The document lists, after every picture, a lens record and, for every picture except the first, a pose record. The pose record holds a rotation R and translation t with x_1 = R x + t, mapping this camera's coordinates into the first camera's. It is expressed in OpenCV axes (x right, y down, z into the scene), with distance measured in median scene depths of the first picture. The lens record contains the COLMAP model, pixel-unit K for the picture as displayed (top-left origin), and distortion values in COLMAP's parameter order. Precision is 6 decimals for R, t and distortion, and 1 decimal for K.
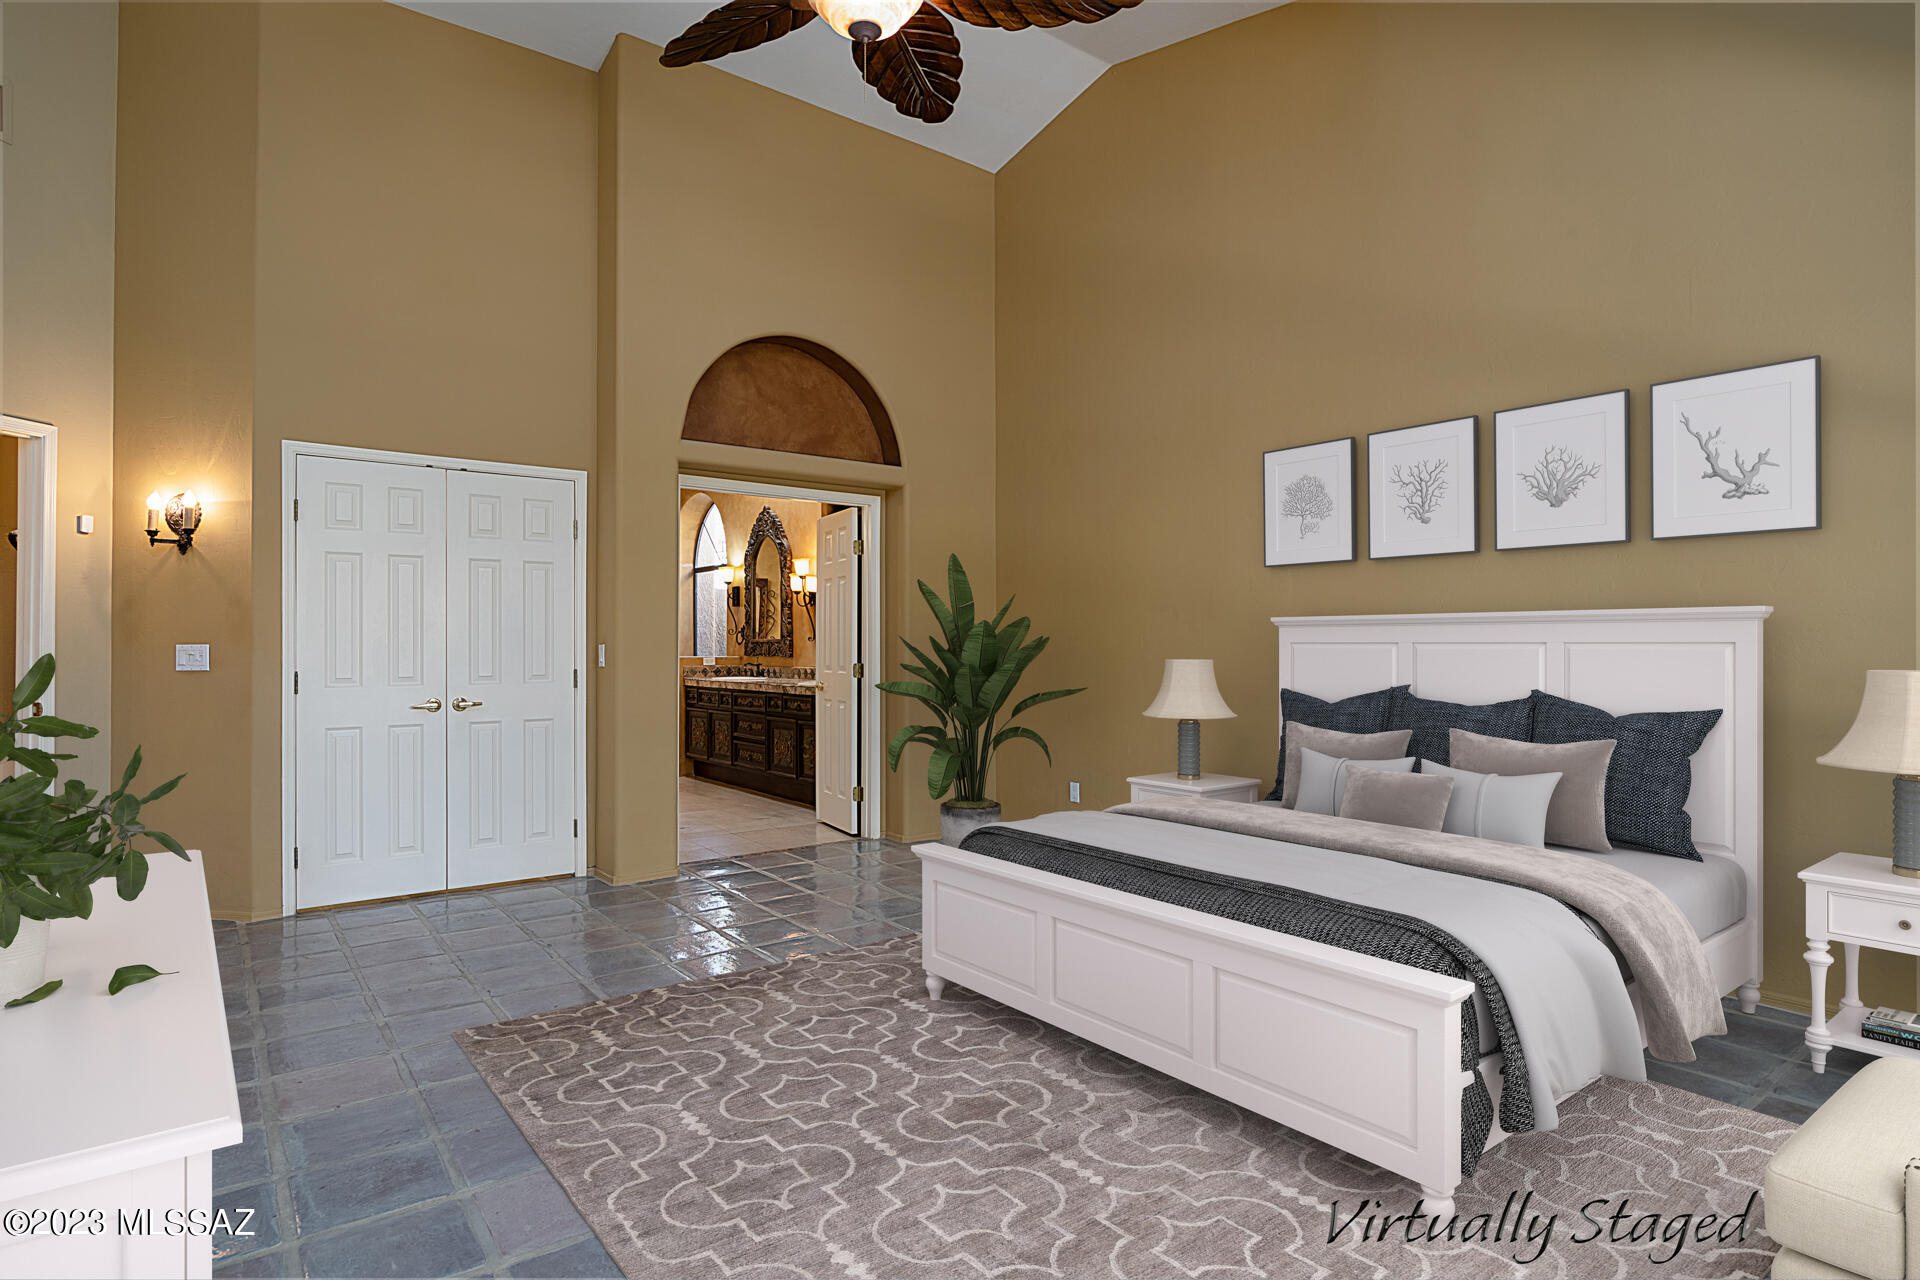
lens RADIAL K [[1007.5, 0, 961.6], [0, 1007.5, 640.4], [0, 0, 1]] dist [-0.001353, -0.000632]
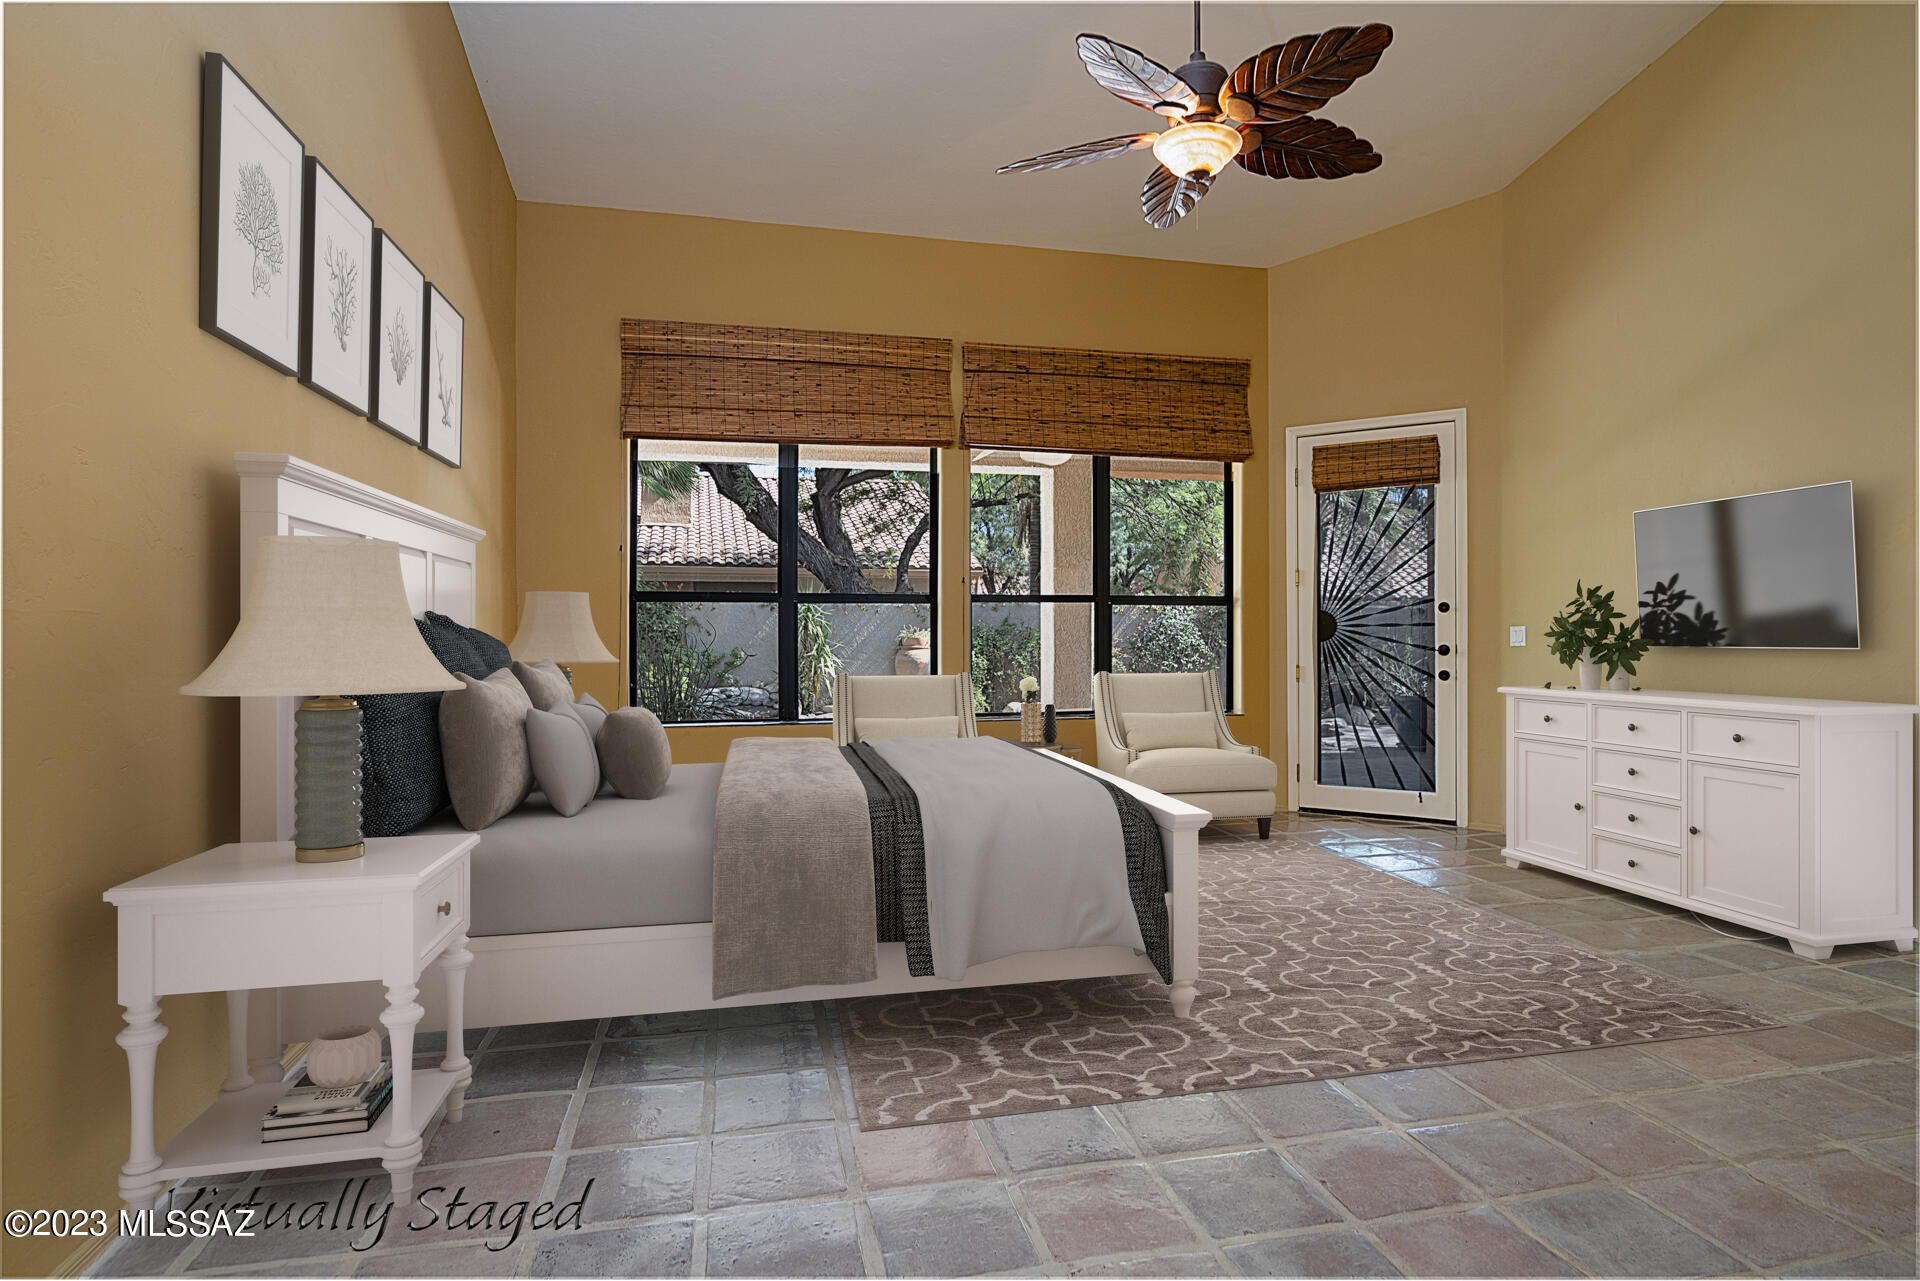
lens RADIAL K [[1007.5, 0, 958.8], [0, 1007.5, 634.8], [0, 0, 1]] dist [-0.001353, -0.000632]
pose [[-0.875048, -0.000757, 0.484035, -0.284701], [-0.004205, 0.999973, -0.006037, 0.041979], [-0.484017, -0.007318, -0.875028, 2.142740]]
